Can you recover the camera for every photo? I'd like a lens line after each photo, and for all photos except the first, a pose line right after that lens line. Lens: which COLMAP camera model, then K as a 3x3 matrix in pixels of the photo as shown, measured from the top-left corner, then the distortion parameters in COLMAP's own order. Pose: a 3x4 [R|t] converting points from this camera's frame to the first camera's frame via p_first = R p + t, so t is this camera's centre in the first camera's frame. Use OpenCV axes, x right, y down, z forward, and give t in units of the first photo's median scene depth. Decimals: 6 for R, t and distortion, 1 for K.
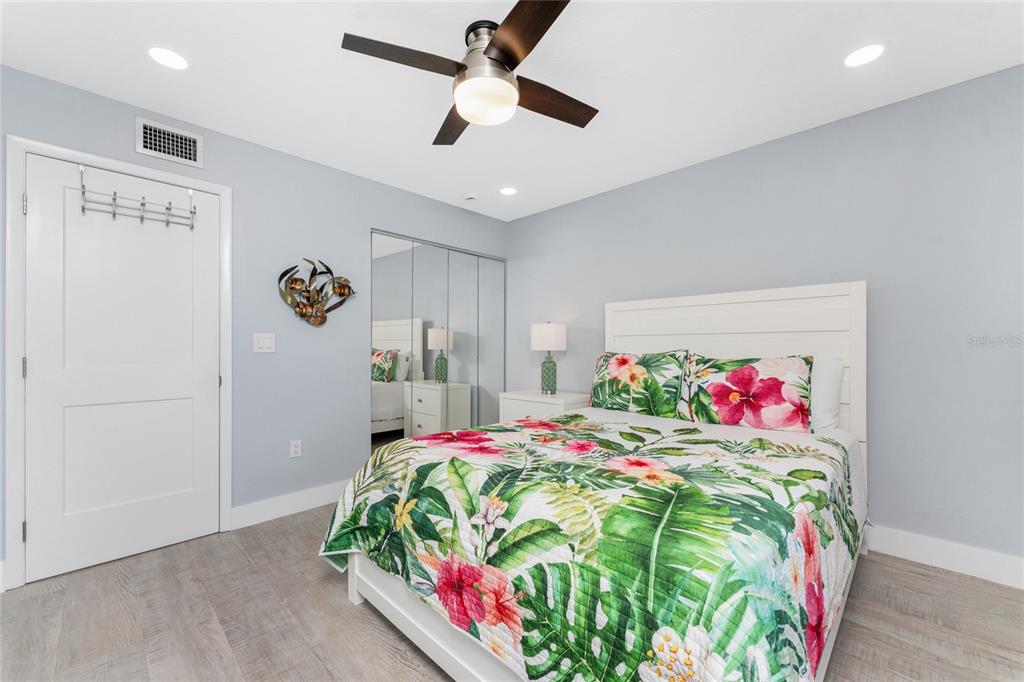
lens RADIAL K [[417.2, 0, 513.4], [0, 417.2, 338.6], [0, 0, 1]] dist [0.000756, -0.000438]
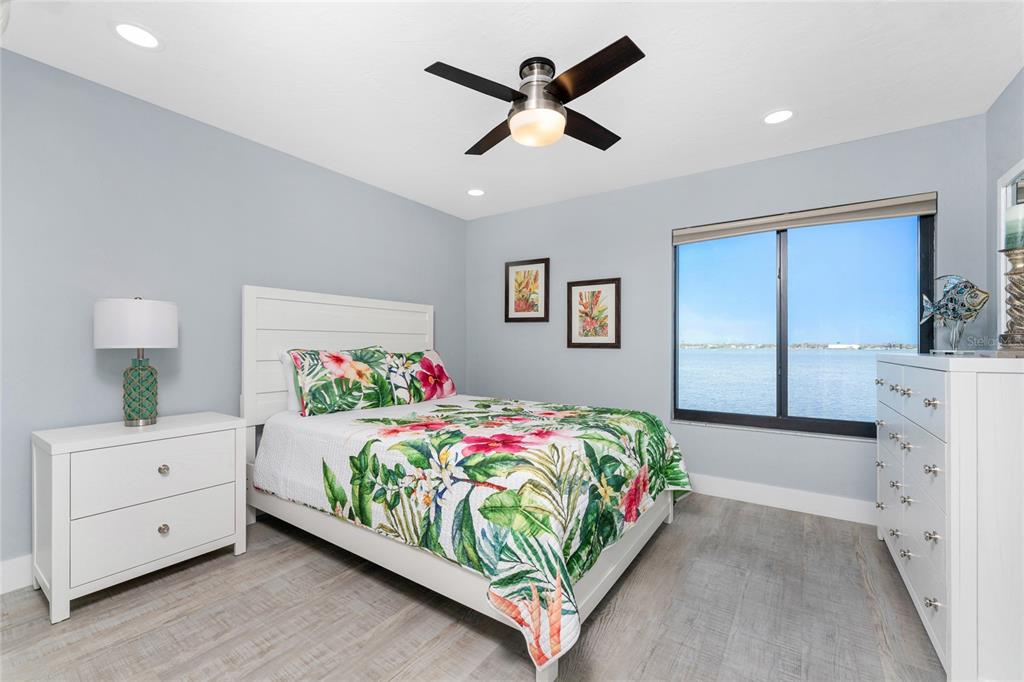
lens RADIAL K [[426.1, 0, 501.1], [0, 426.1, 343.0], [0, 0, 1]] dist [0.000666, 0.000006]
pose [[-0.160004, 0.007306, 0.987089, -0.877810], [-0.021603, 0.999707, -0.010901, 0.026240], [-0.986880, -0.023068, -0.159799, 0.950923]]
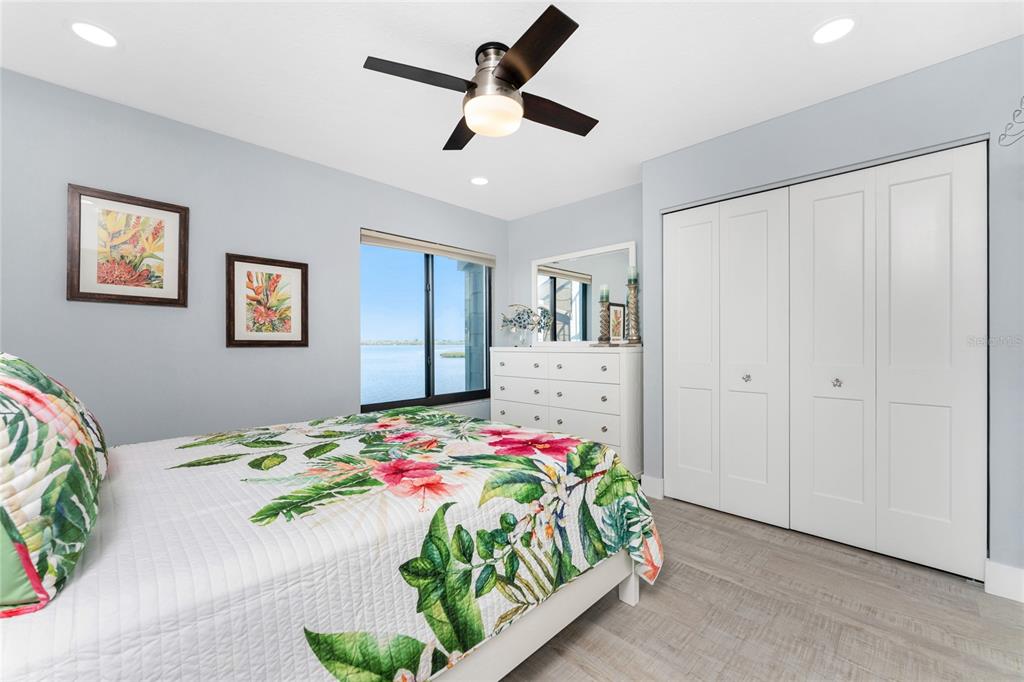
lens RADIAL K [[407.7, 0, 520.1], [0, 407.7, 341.8], [0, 0, 1]] dist [-0.000602, -0.000152]
pose [[-0.999959, 0.004760, -0.007694, -0.089390], [0.004924, 0.999760, -0.021366, 0.034566], [0.007590, -0.021403, -0.999742, 1.533280]]
